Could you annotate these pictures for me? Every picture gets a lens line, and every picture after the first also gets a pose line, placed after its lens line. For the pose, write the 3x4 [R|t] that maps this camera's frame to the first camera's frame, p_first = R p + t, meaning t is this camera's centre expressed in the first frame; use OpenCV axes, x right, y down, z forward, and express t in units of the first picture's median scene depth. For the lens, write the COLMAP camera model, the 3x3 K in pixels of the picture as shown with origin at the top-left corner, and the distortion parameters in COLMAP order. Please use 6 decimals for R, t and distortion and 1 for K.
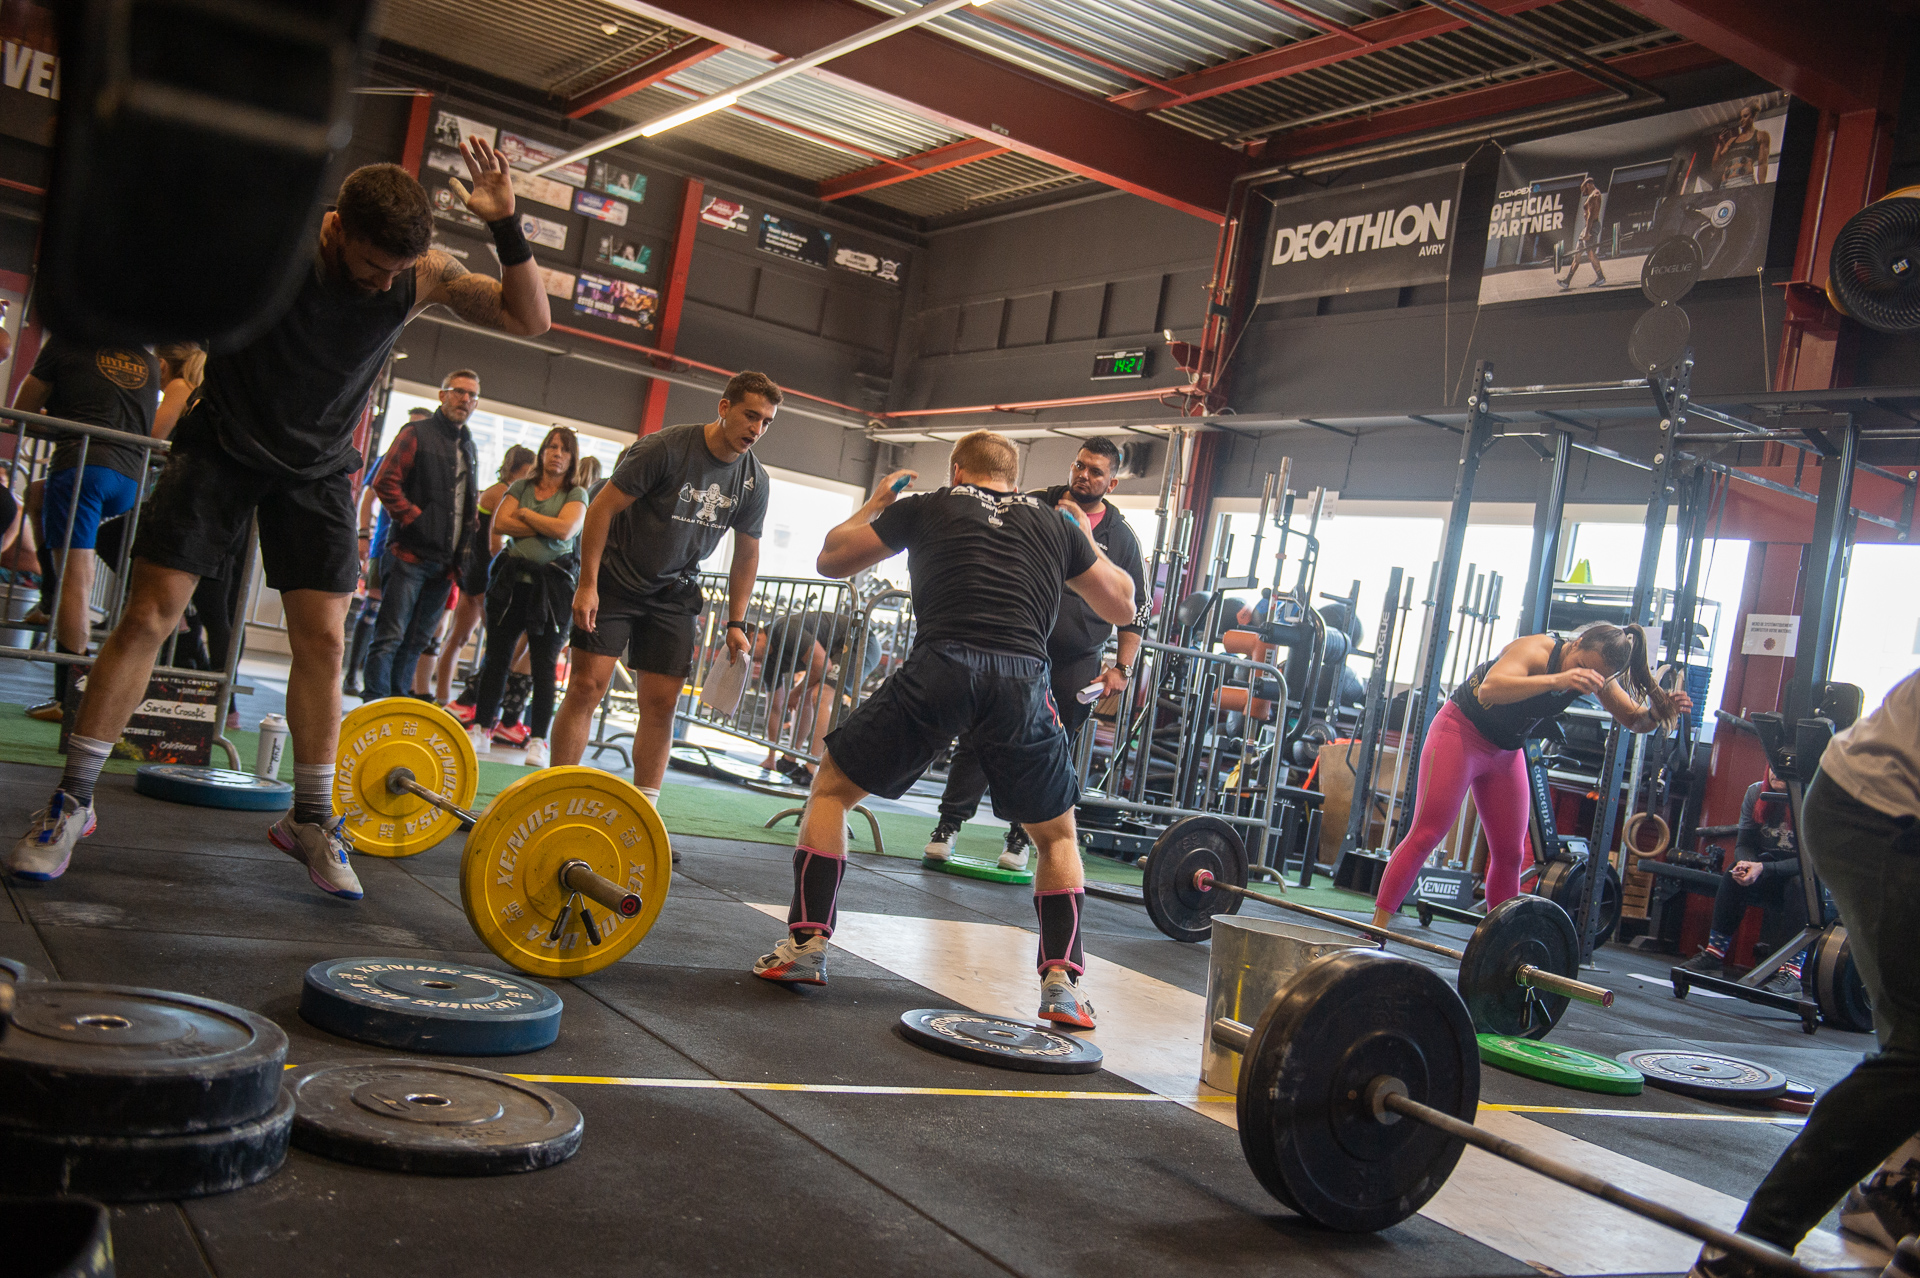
lens RADIAL K [[1877.2, 0, 980.8], [0, 1877.2, 614.8], [0, 0, 1]] dist [0.034035, 0.000000]
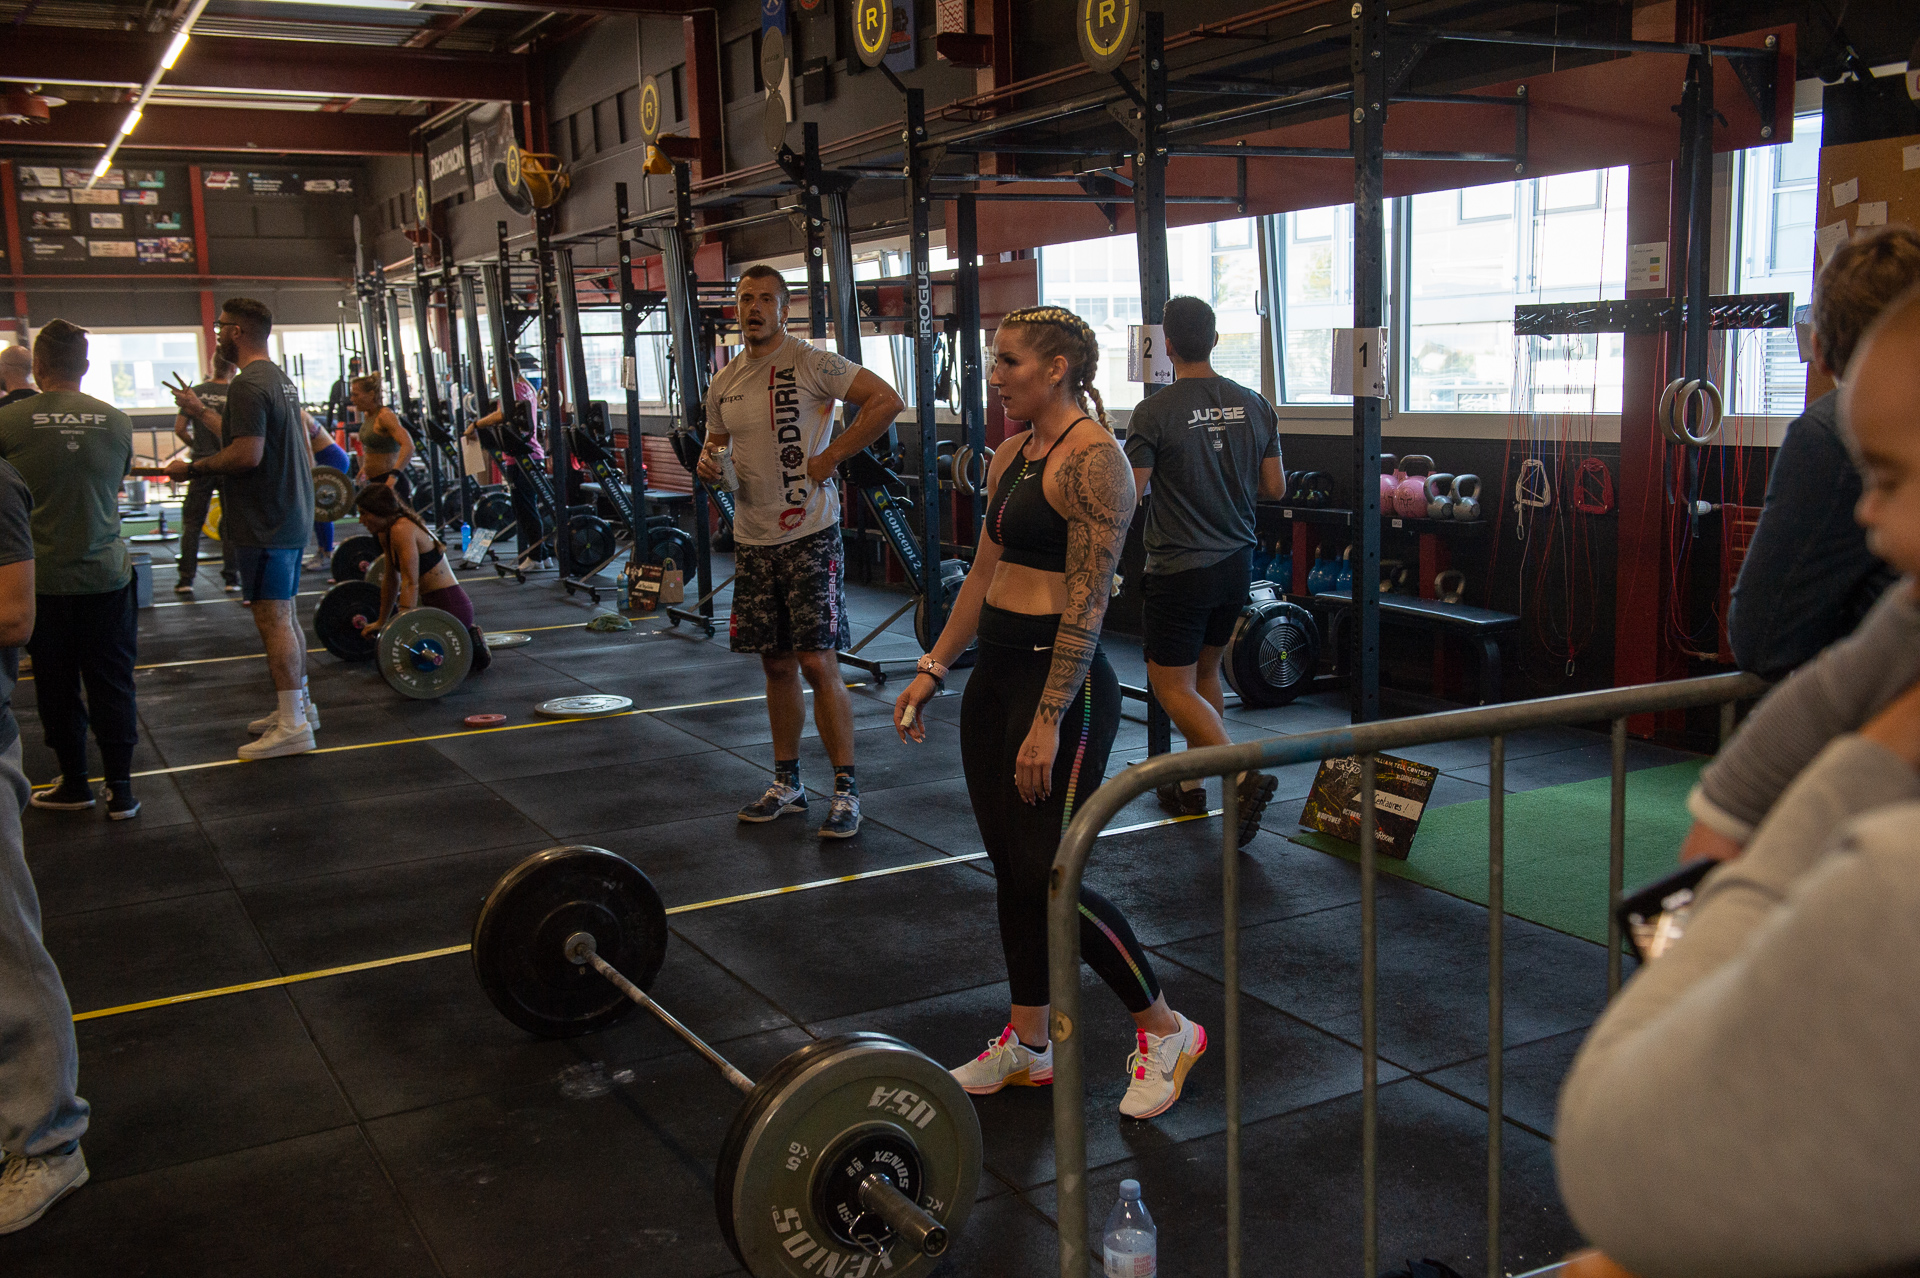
lens RADIAL K [[1810.0, 0, 959.8], [0, 1810.0, 631.3], [0, 0, 1]] dist [0.020109, 0.000000]
pose [[0.977098, -0.189270, -0.097245, 0.589517], [0.203425, 0.964931, 0.165913, 0.035966], [0.062432, -0.181895, 0.981334, -0.606186]]
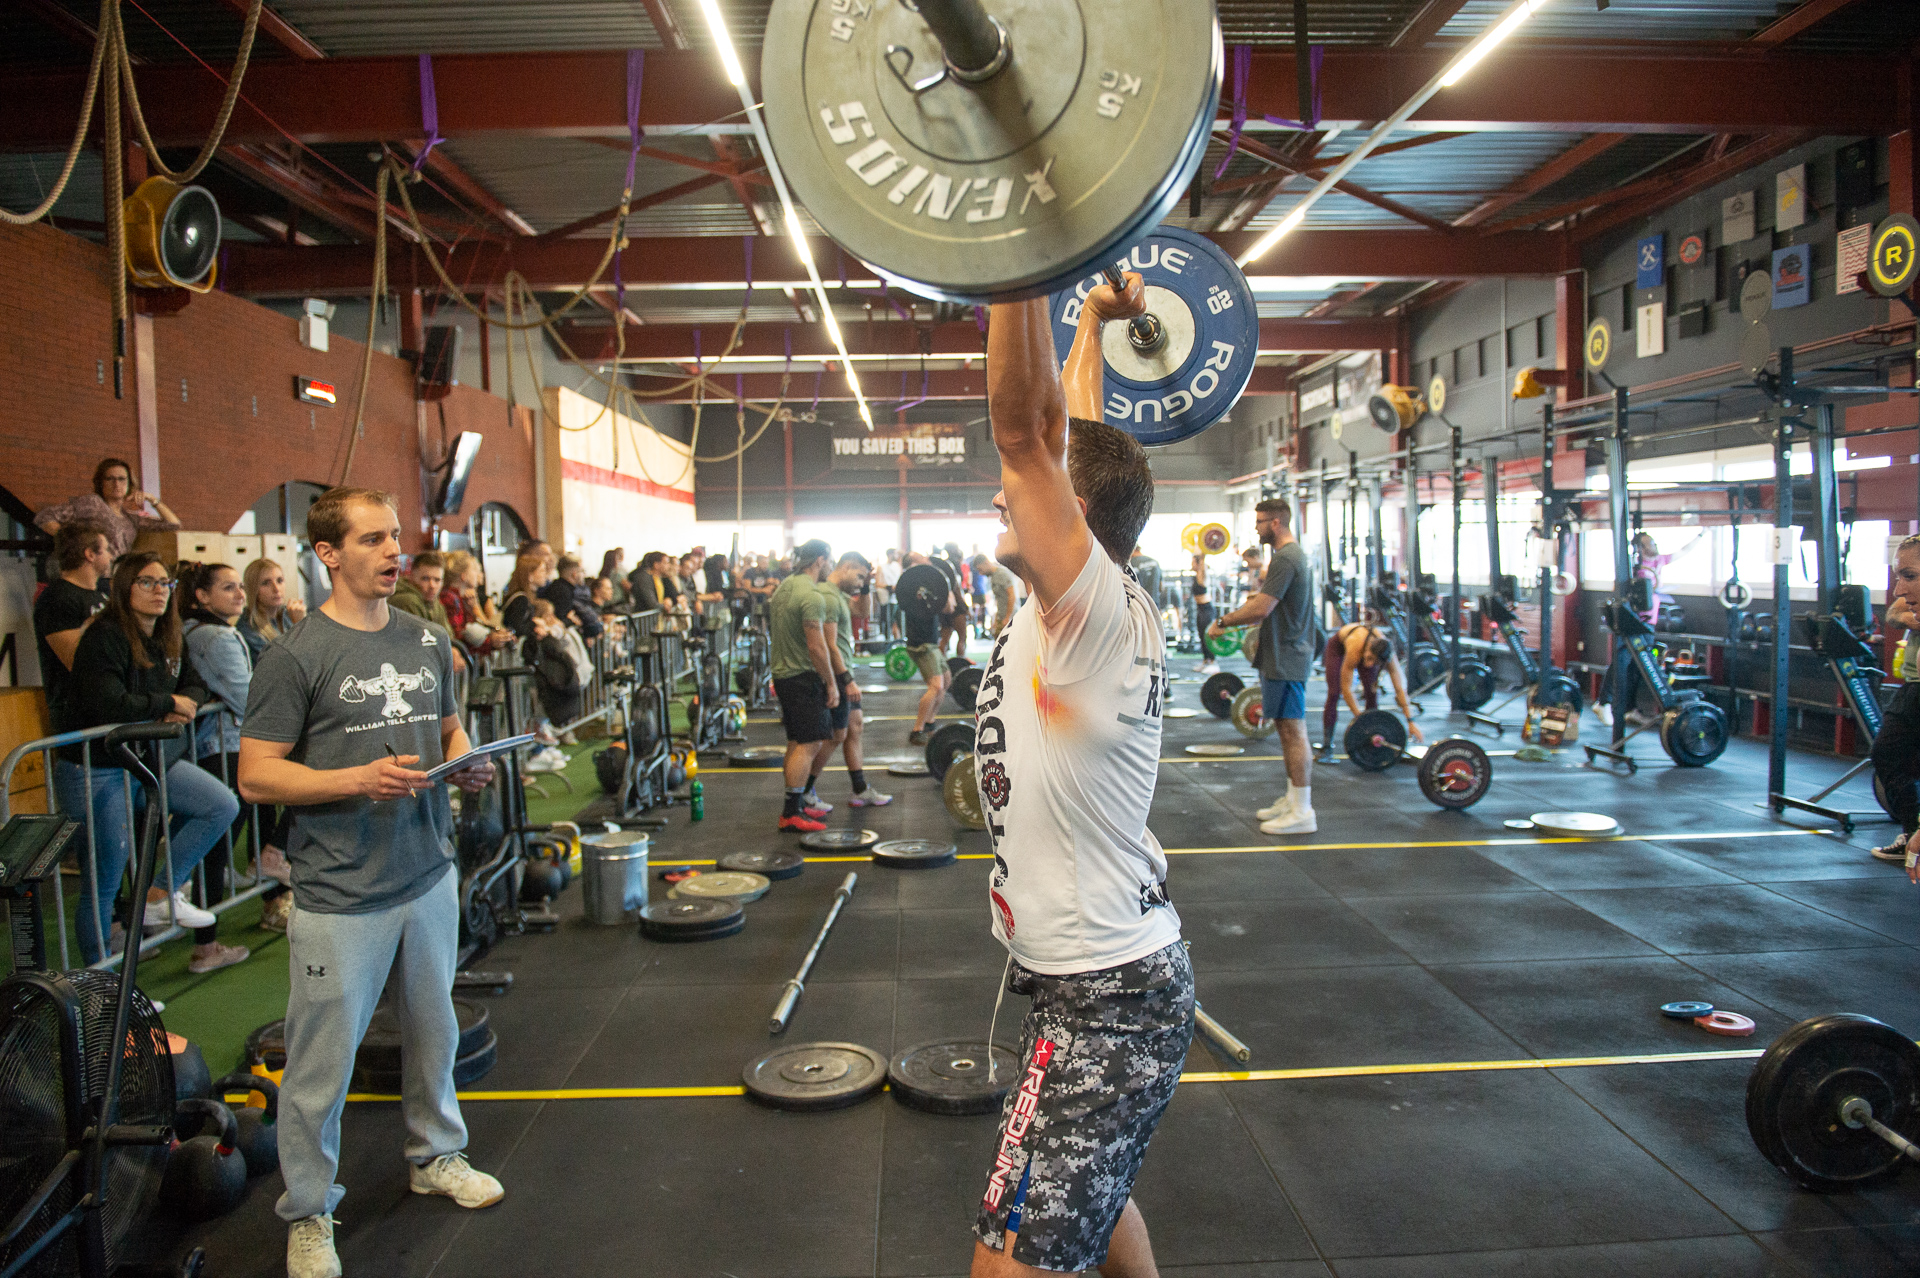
lens RADIAL K [[1321.7, 0, 952.3], [0, 1321.7, 624.5], [0, 0, 1]] dist [-0.039997, -0.004055]
pose [[0.841246, -0.159564, -0.516570, 0.495773], [0.181769, 0.983311, -0.007722, 0.016342], [0.509181, -0.087400, 0.856210, -0.599813]]
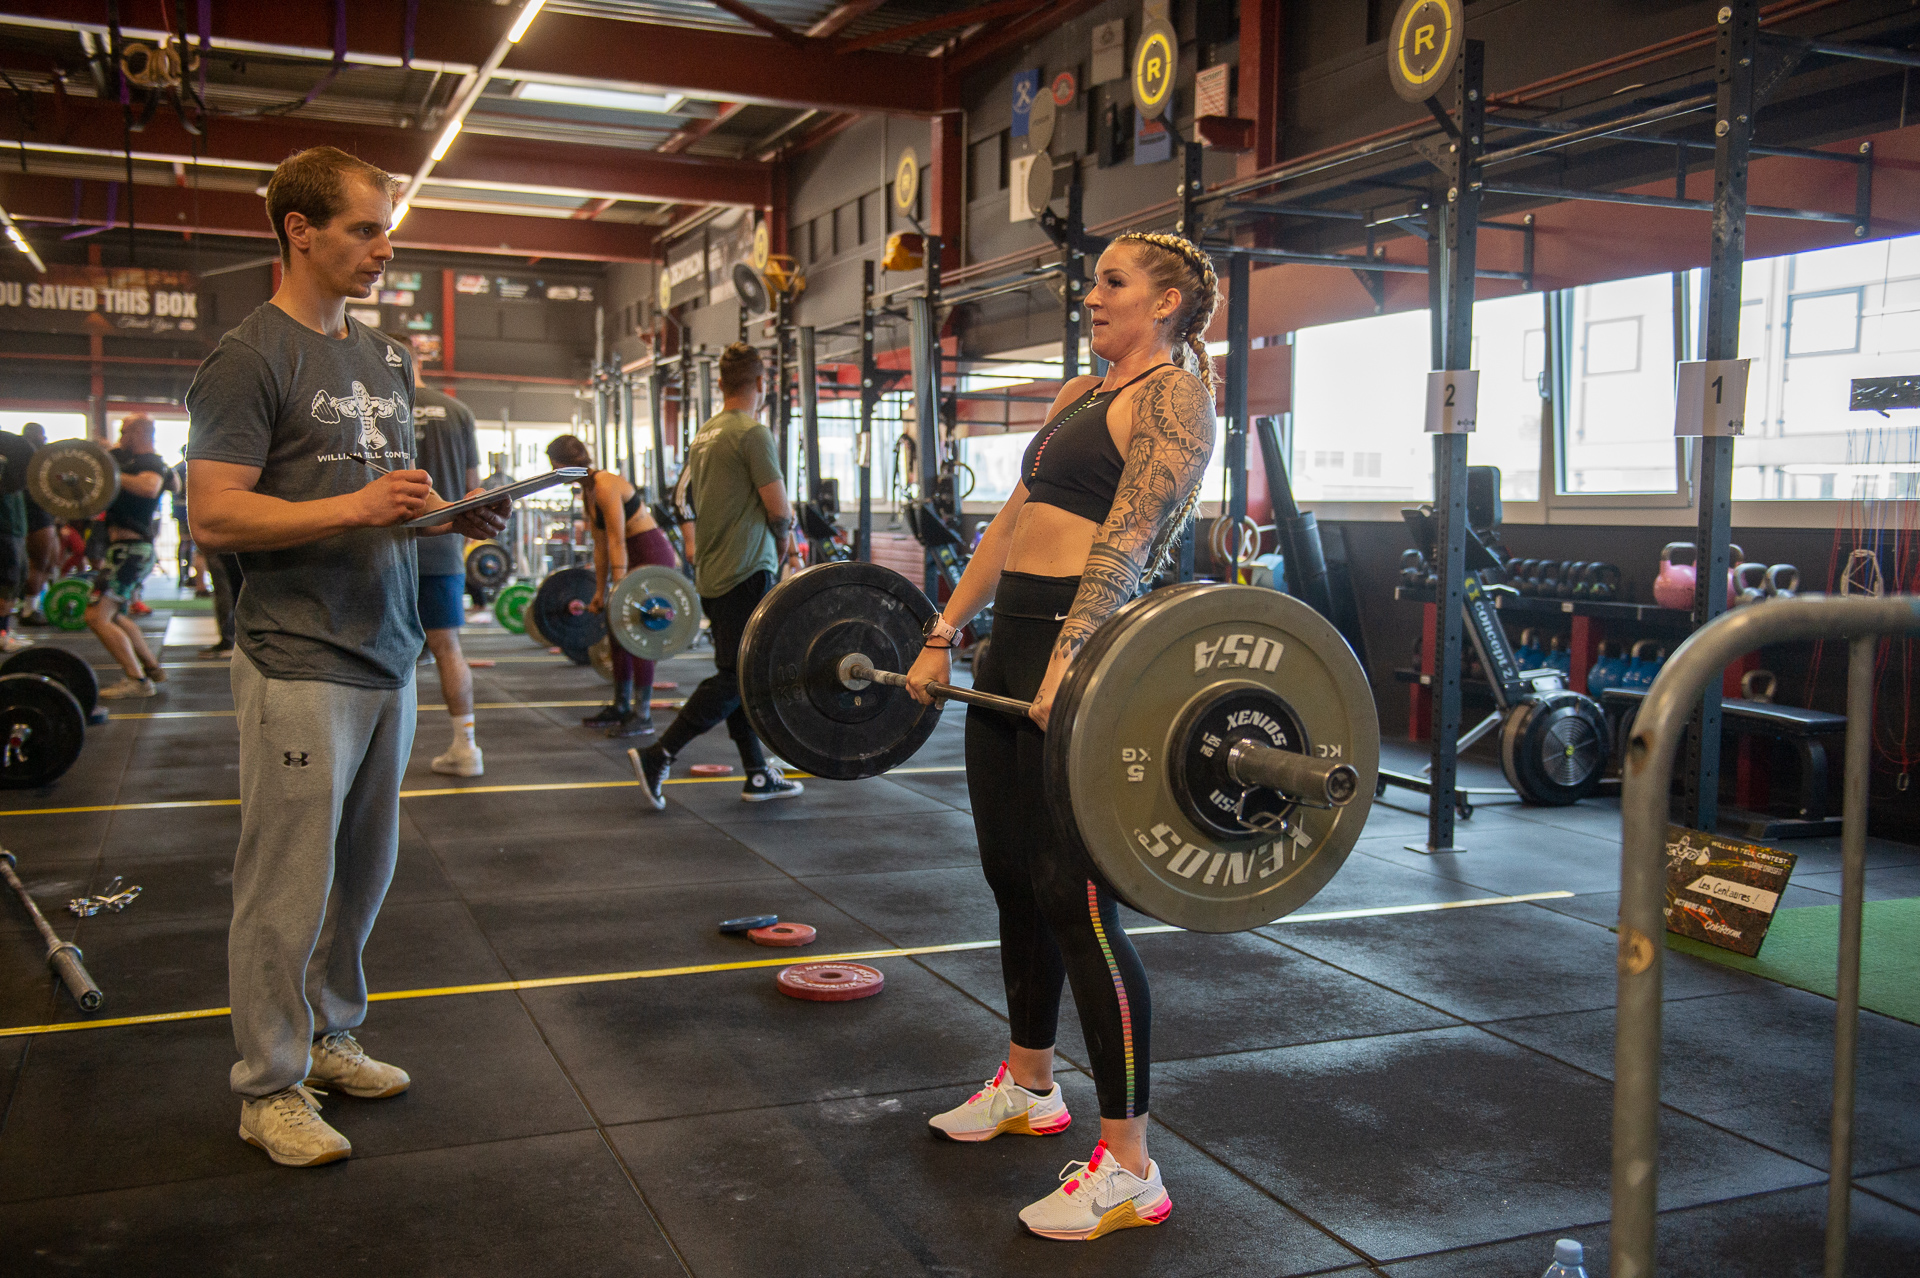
lens RADIAL K [[1796.3, 0, 951.5], [0, 1796.3, 626.0], [0, 0, 1]] dist [0.018069, 0.000000]
pose [[0.971784, -0.145051, -0.185998, 0.565979], [0.159911, 0.984823, 0.067470, 0.055346], [0.173388, -0.095310, 0.980231, -0.583433]]
